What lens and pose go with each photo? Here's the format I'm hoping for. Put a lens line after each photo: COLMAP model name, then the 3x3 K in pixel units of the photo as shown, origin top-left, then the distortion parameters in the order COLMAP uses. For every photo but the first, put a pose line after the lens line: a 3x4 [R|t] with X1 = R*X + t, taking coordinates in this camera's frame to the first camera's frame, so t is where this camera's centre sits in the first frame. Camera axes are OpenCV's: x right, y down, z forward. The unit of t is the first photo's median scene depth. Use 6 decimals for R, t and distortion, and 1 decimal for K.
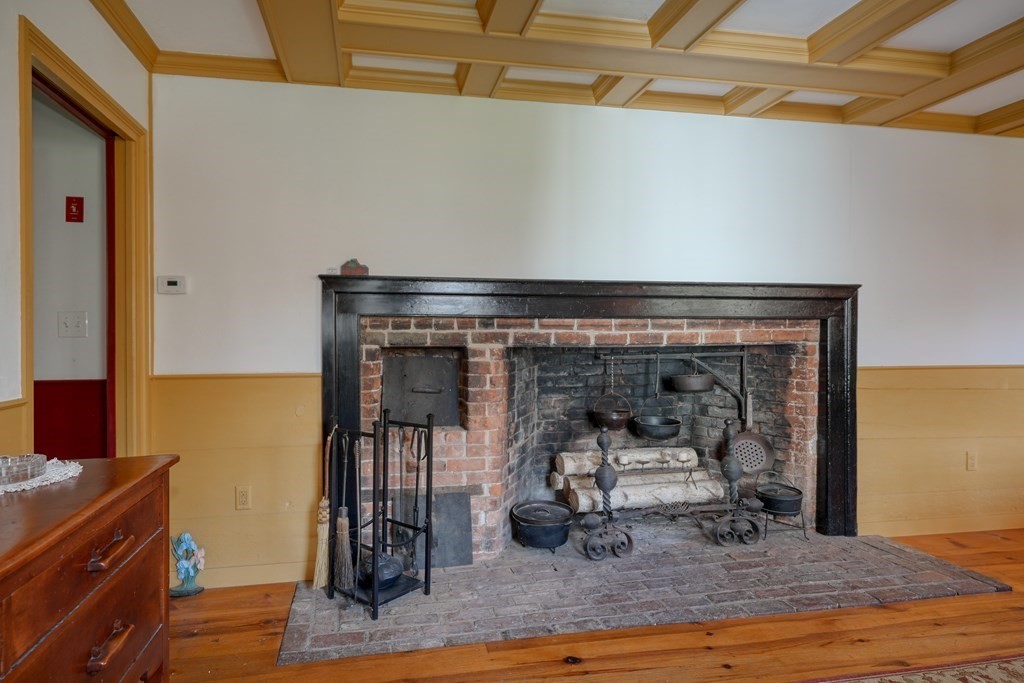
lens RADIAL K [[579.6, 0, 510.2], [0, 579.6, 336.3], [0, 0, 1]] dist [0.018930, -0.004422]
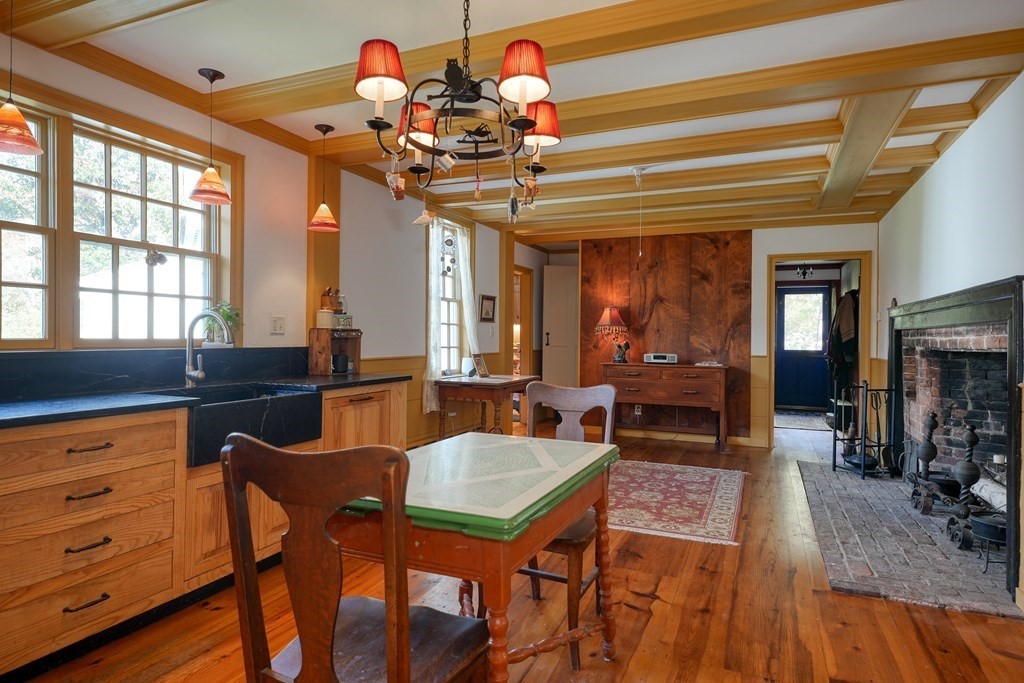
lens RADIAL K [[579.6, 0, 510.1], [0, 579.6, 339.0], [0, 0, 1]] dist [0.018930, -0.004422]
pose [[-0.554312, -0.002335, -0.832306, 1.774593], [-0.014240, 0.999876, 0.006679, -0.001343], [0.832187, 0.015555, -0.554277, 0.955979]]
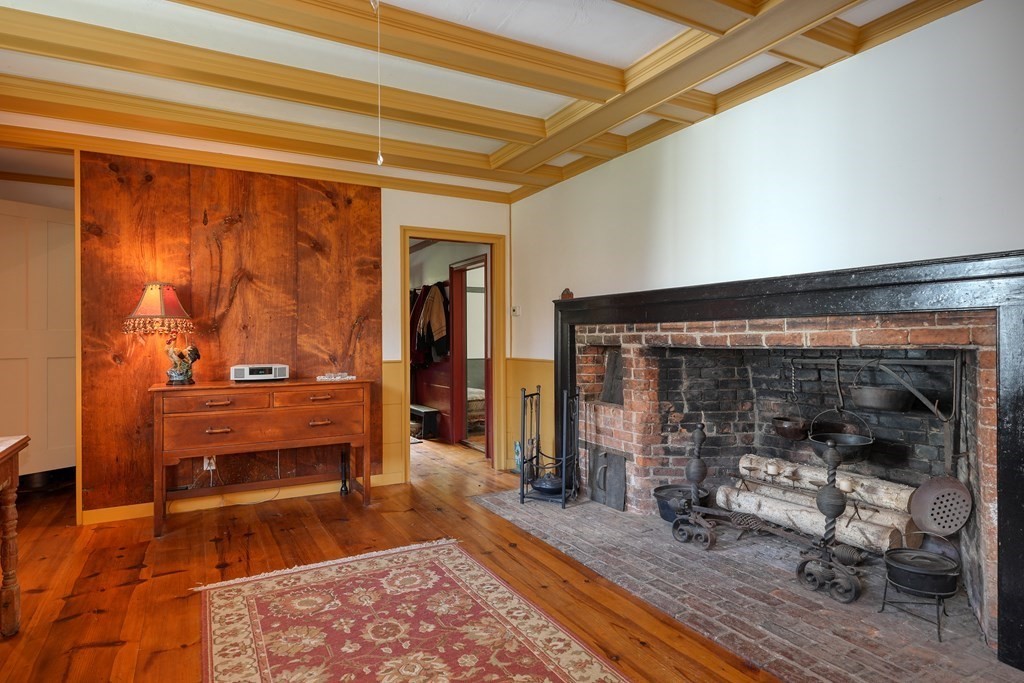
lens RADIAL K [[579.6, 0, 513.6], [0, 579.6, 338.5], [0, 0, 1]] dist [0.018930, -0.004422]
pose [[0.308155, 0.000708, -0.951336, 1.081424], [0.001562, 0.999998, 0.001250, -0.000632], [0.951335, -0.001871, 0.308153, 0.355465]]
